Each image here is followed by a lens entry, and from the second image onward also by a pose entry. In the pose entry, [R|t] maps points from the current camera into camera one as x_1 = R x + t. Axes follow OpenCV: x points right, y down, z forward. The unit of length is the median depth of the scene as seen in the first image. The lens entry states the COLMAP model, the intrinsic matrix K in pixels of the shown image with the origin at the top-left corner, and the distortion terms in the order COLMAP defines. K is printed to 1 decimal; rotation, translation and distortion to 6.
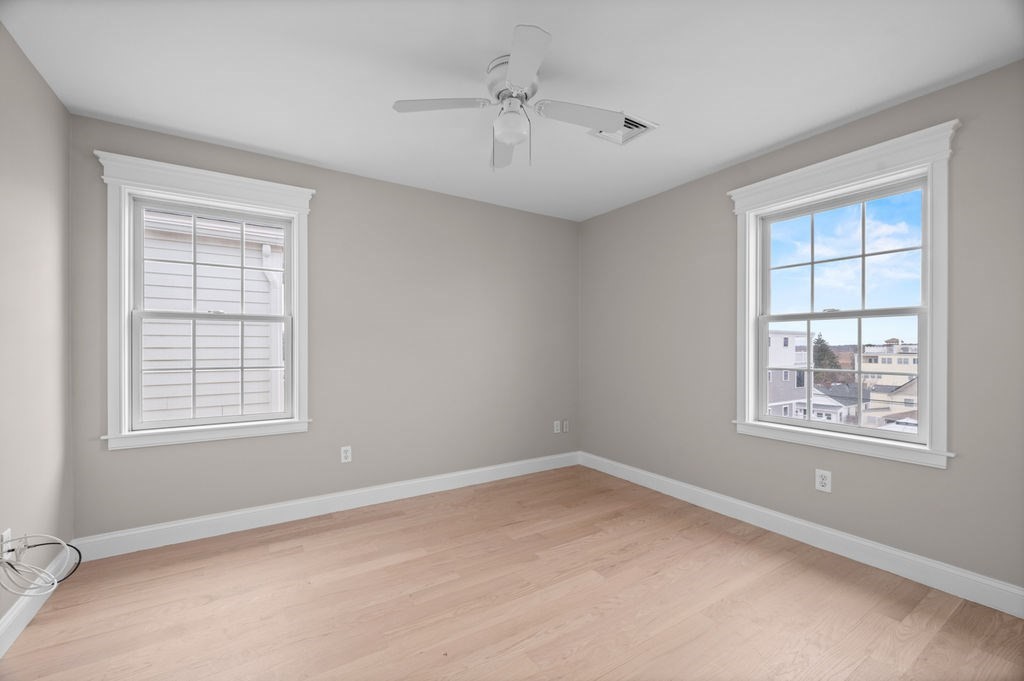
lens RADIAL K [[441.0, 0, 506.6], [0, 441.0, 350.8], [0, 0, 1]] dist [0.026303, 0.000000]
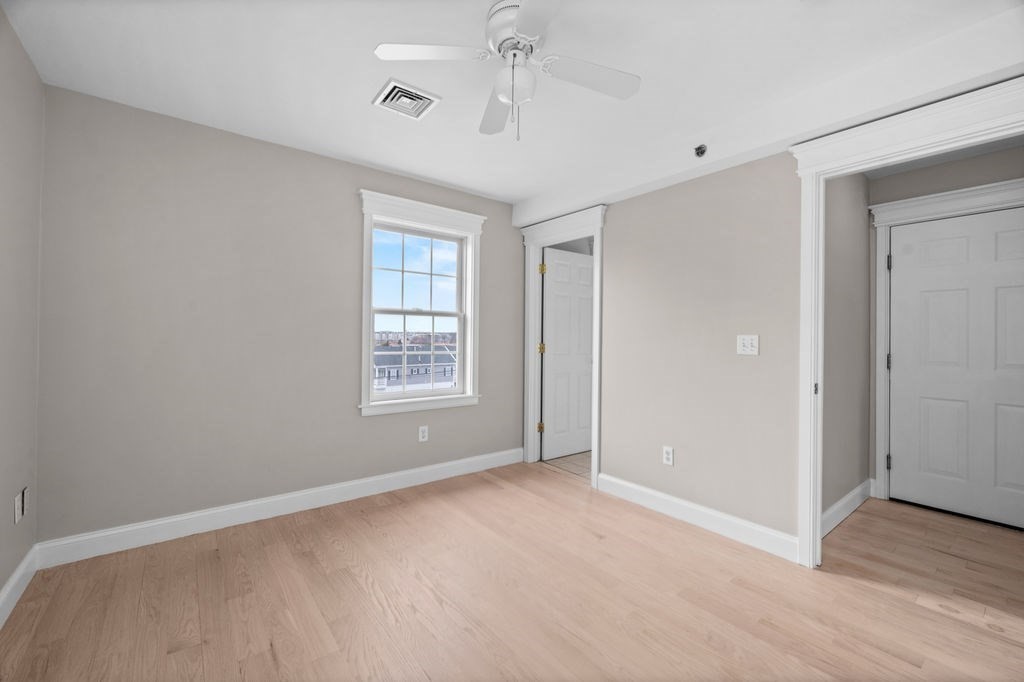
lens RADIAL K [[425.5, 0, 520.5], [0, 425.5, 334.6], [0, 0, 1]] dist [0.001634, 0.000125]
pose [[-0.119283, 0.007509, 0.992832, -0.626447], [0.003608, 0.999968, -0.007130, -0.004252], [-0.992854, 0.002732, -0.119307, 0.856269]]
